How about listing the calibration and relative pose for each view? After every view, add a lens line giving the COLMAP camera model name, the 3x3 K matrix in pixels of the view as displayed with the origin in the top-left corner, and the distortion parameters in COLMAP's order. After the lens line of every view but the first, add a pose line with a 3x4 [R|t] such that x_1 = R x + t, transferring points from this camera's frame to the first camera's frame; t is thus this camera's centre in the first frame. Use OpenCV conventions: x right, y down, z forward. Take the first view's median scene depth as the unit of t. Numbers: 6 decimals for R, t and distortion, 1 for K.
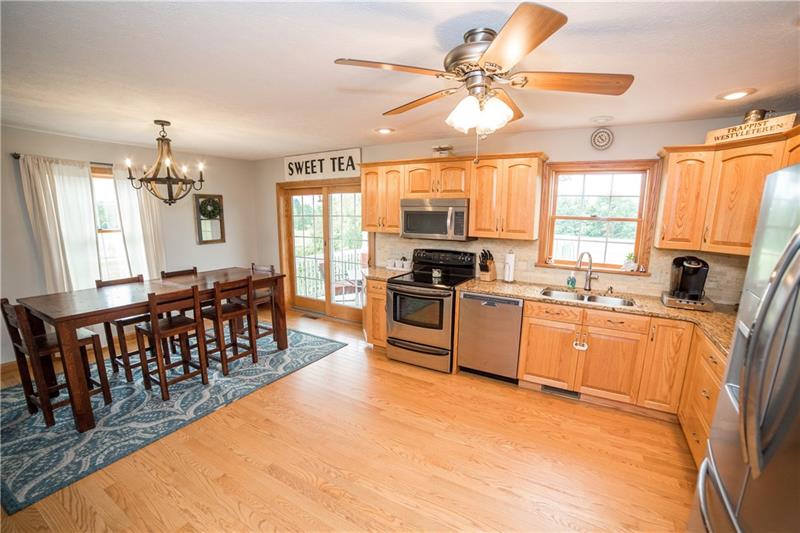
lens RADIAL K [[332.4, 0, 412.7], [0, 332.4, 280.0], [0, 0, 1]] dist [-0.115162, 0.037266]
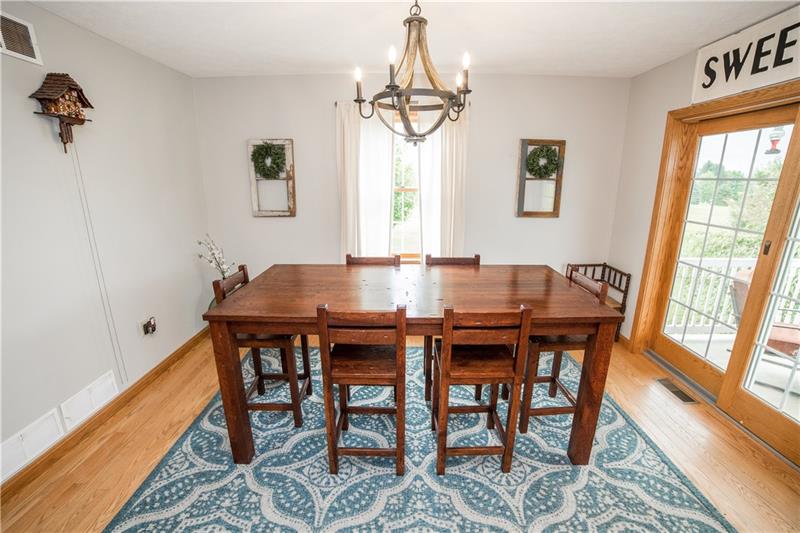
lens RADIAL K [[358.9, 0, 405.2], [0, 358.9, 272.0], [0, 0, 1]] dist [-0.091989, 0.028317]
pose [[0.484087, 0.216427, -0.847832, -0.176655], [-0.169231, 0.973792, 0.151955, -0.098360], [0.858499, 0.069920, 0.508026, 0.578503]]
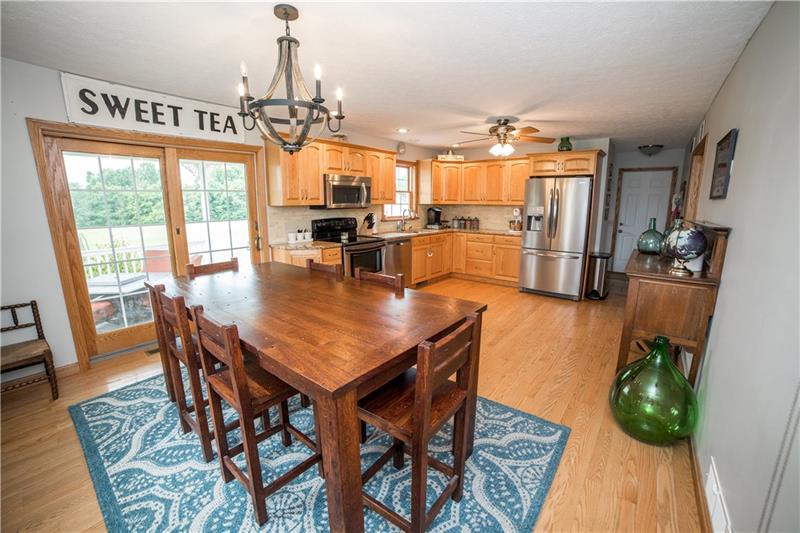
lens RADIAL K [[330.0, 0, 400.0], [0, 330.0, 266.5], [0, 0, 1]] dist [-0.110983, 0.038187]
pose [[0.165969, -0.202463, 0.965123, -1.167507], [0.196640, 0.965836, 0.168797, -0.081939], [-0.966326, 0.161767, 0.200112, 0.606326]]
